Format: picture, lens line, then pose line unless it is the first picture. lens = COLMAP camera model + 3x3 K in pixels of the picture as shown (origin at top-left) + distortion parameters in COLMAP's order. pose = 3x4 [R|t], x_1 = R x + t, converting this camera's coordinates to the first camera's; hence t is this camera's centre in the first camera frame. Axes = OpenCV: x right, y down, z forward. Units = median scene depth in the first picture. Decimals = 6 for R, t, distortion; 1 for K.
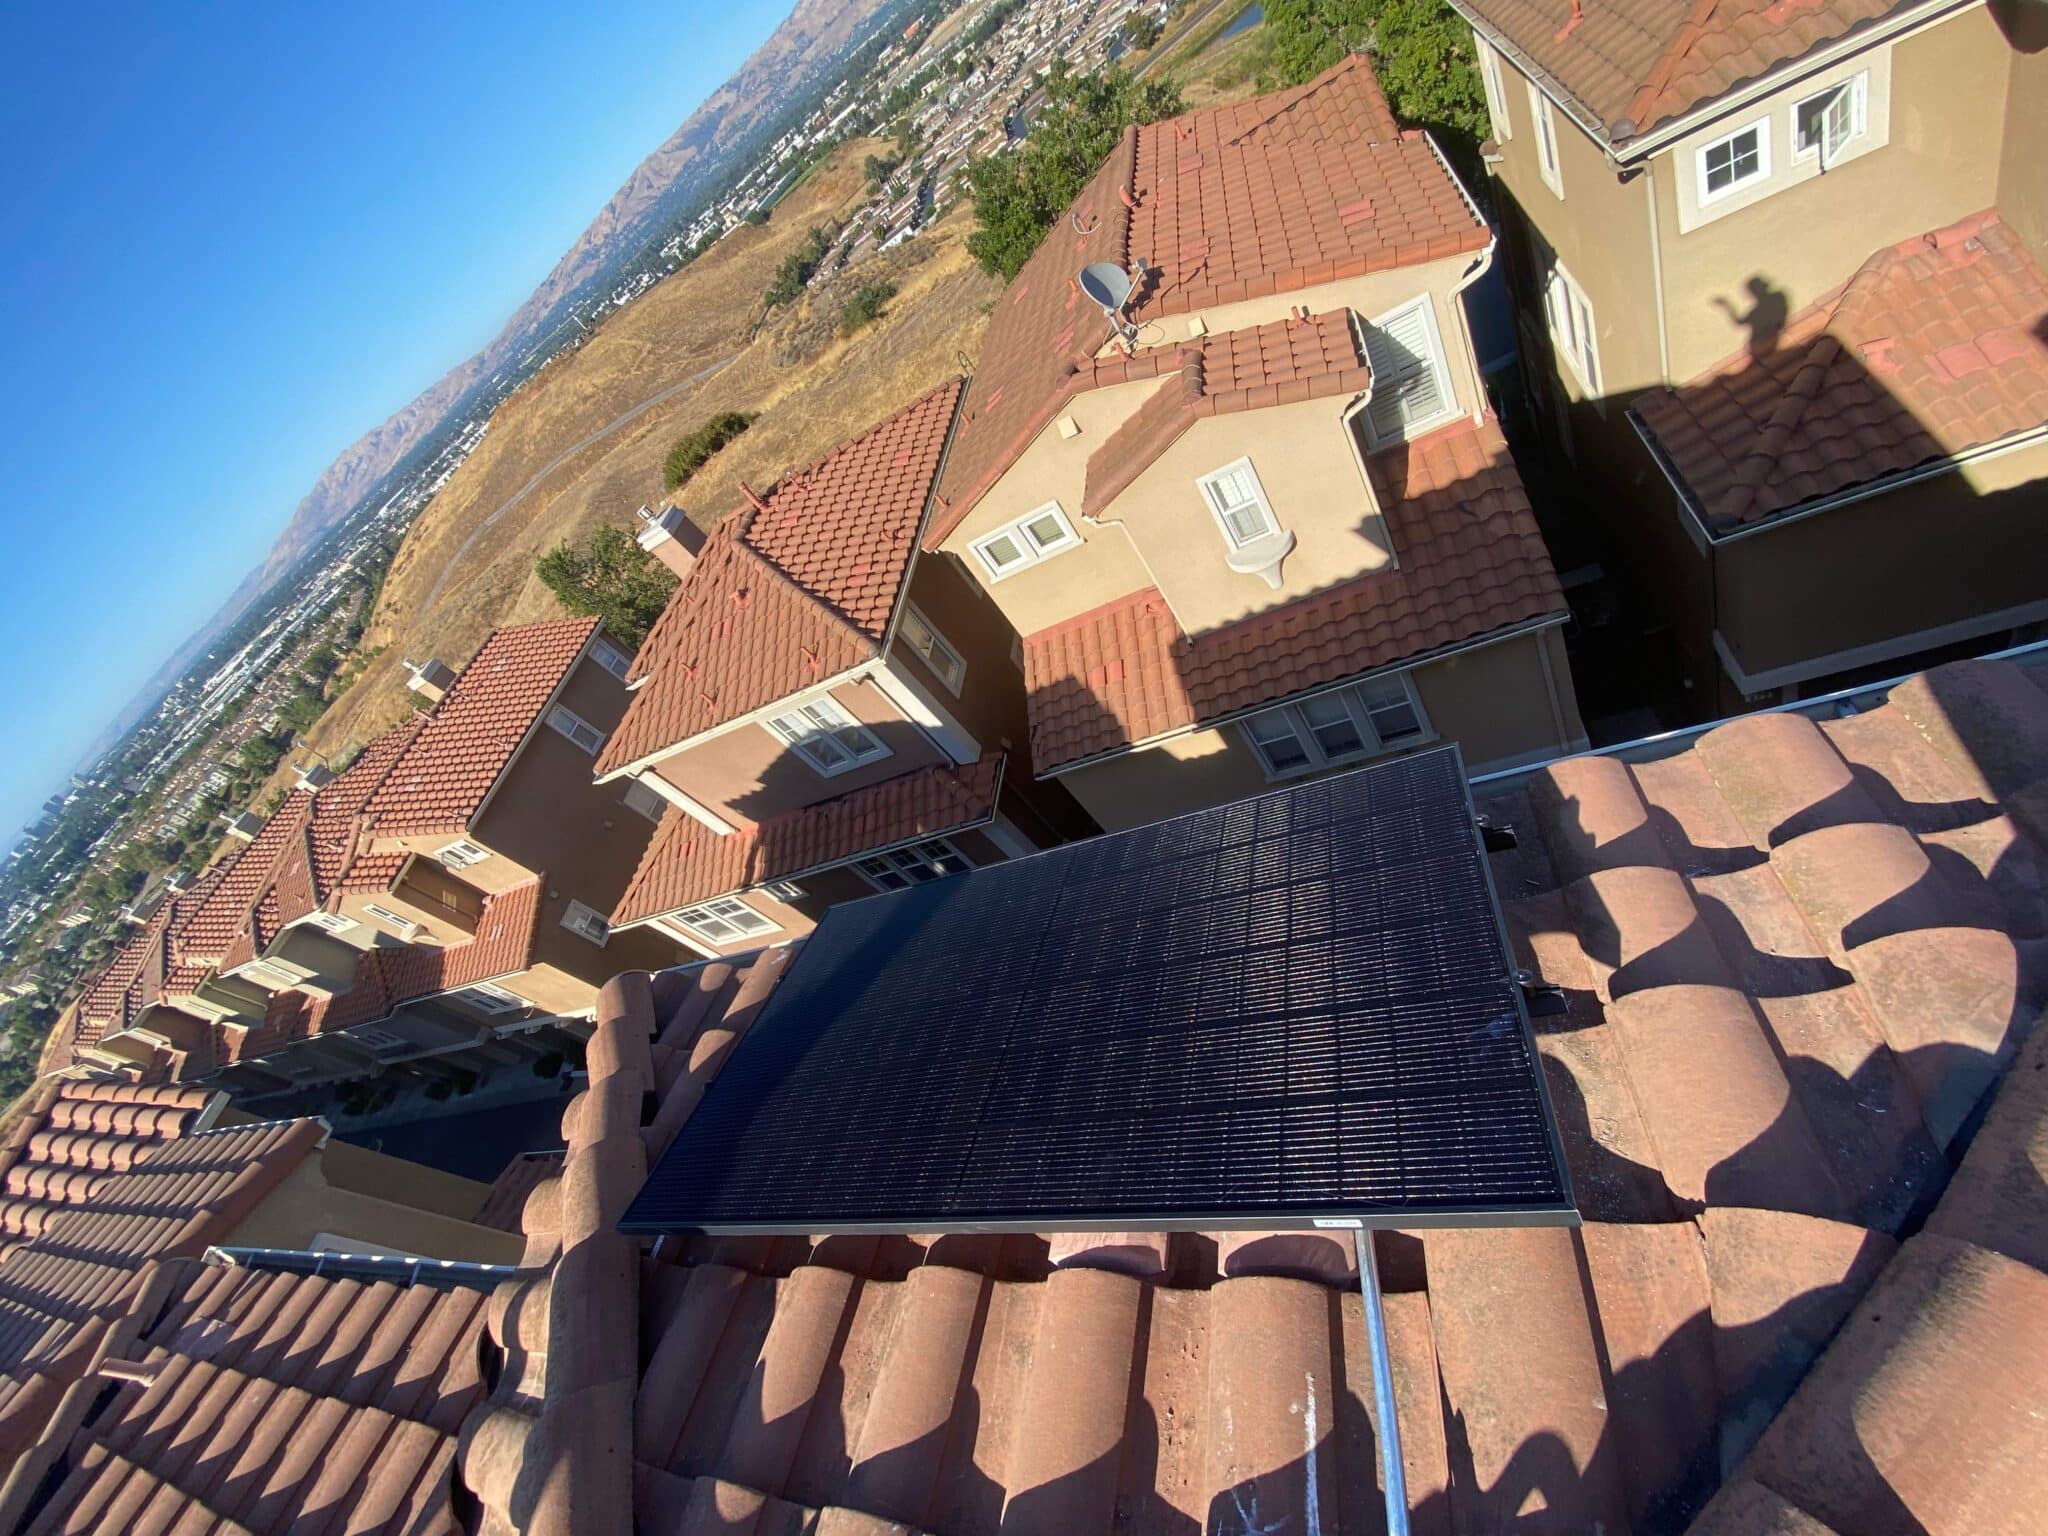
lens RADIAL K [[839.9, 0, 1018.4], [0, 839.9, 784.3], [0, 0, 1]] dist [0.005394, -0.013537]
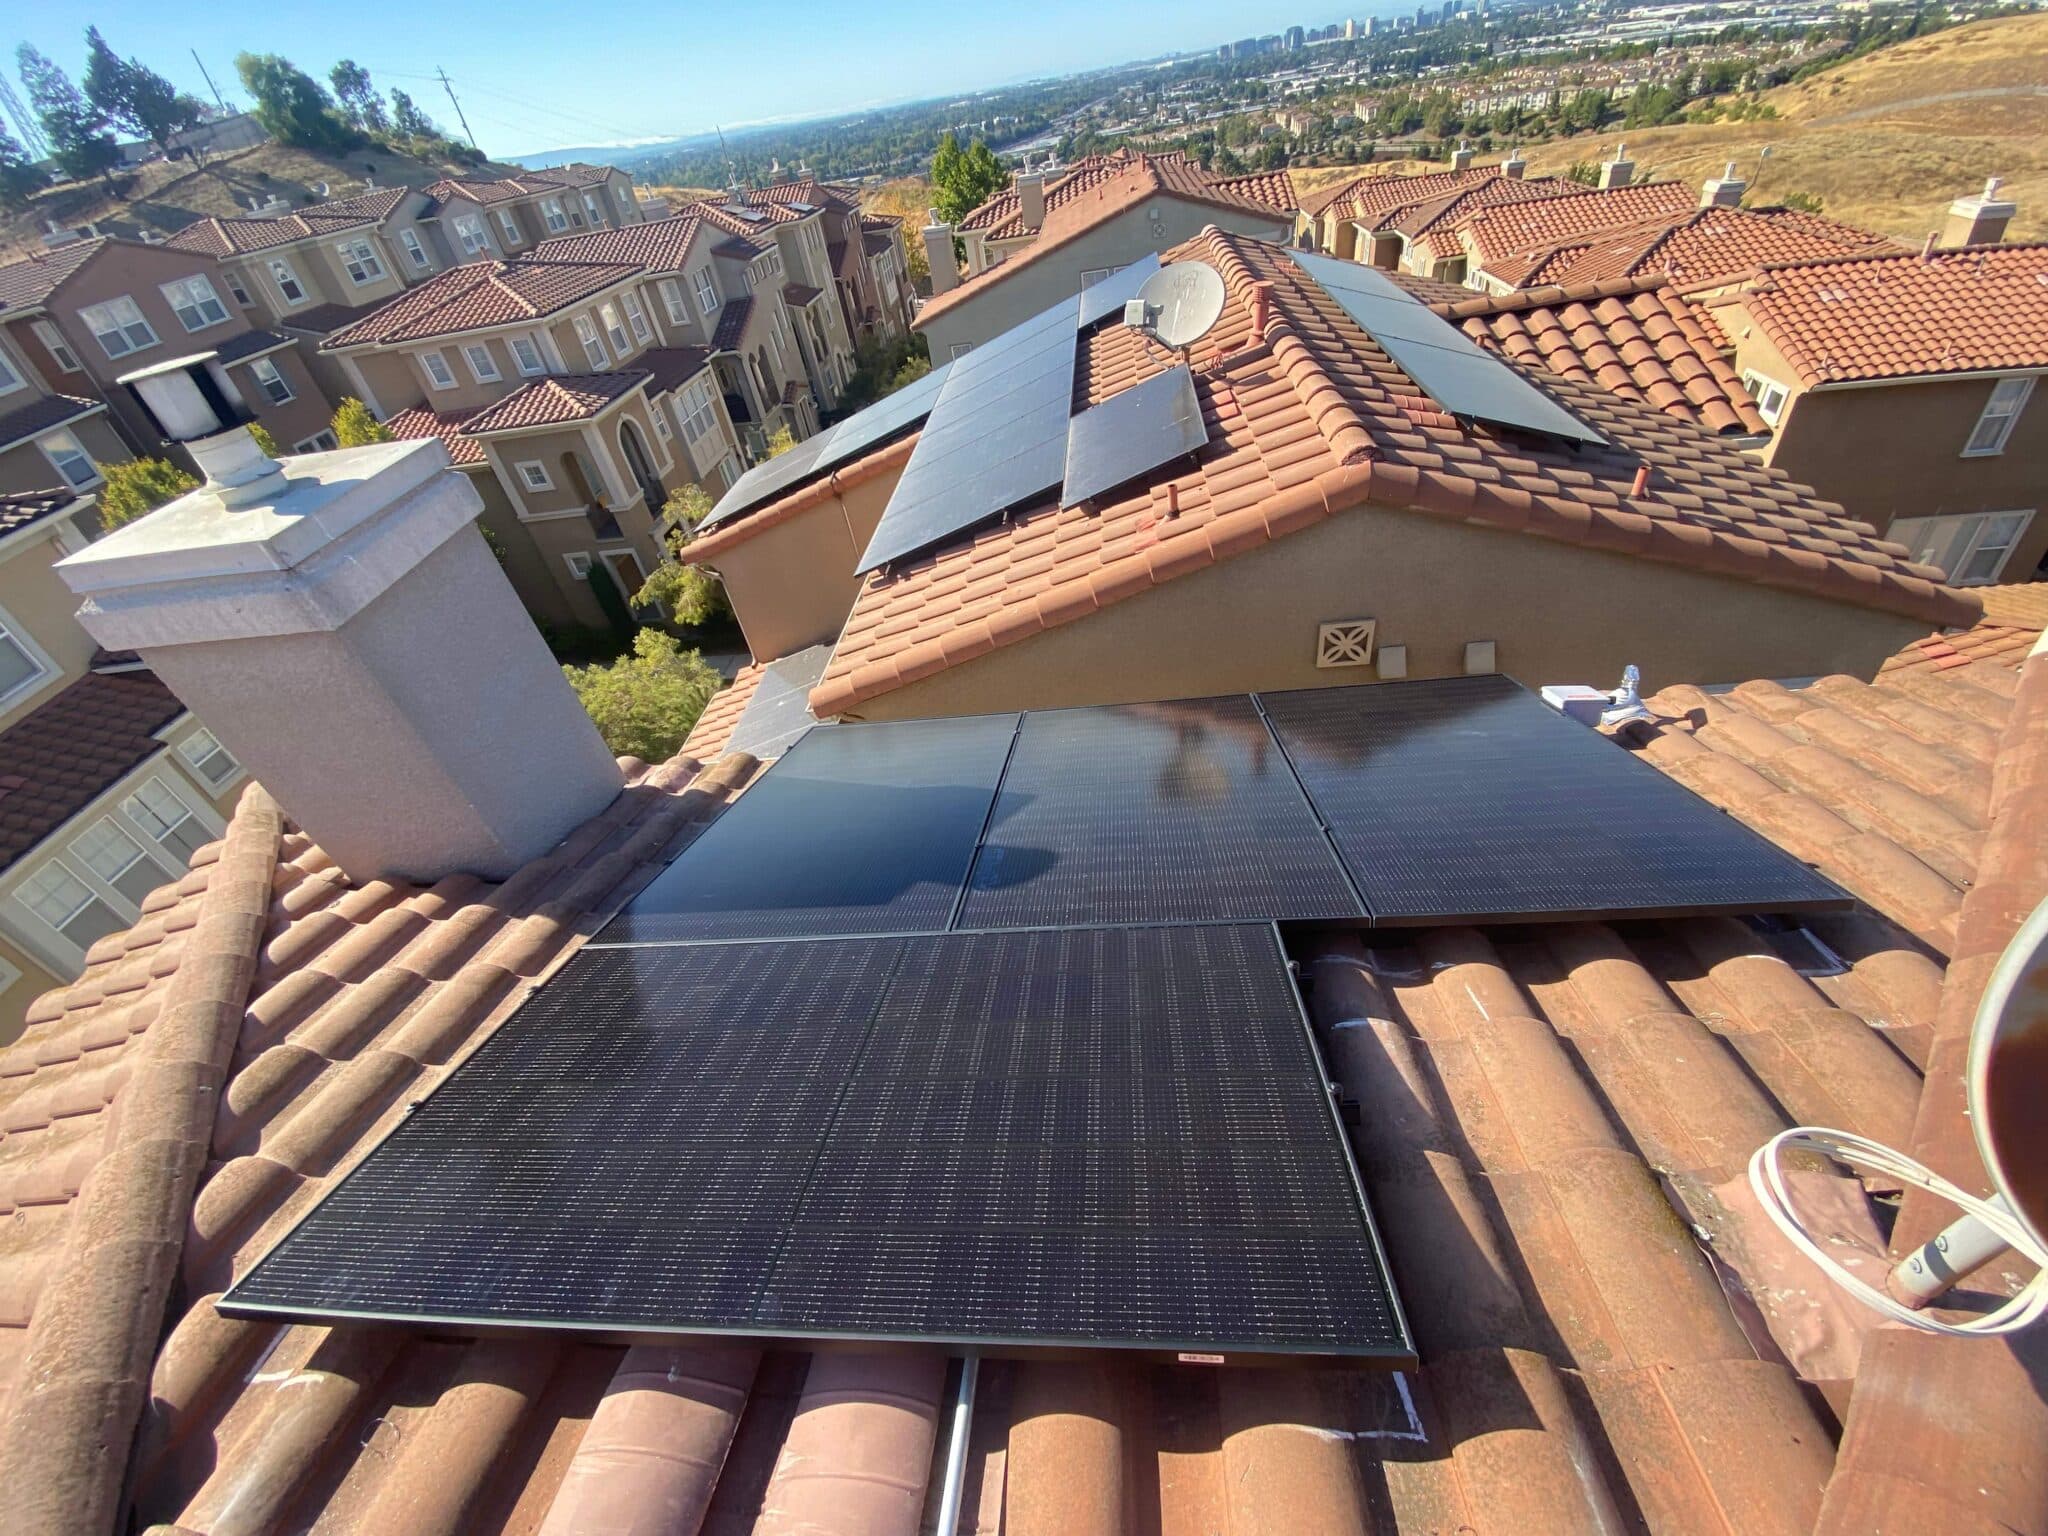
lens RADIAL K [[839.9, 0, 1021.6], [0, 839.9, 781.8], [0, 0, 1]] dist [0.005394, -0.013537]
pose [[0.133726, 0.942672, -0.305757, -0.144622], [-0.673066, 0.312846, 0.670156, 0.136207], [0.727392, 0.116178, 0.676316, -0.042663]]
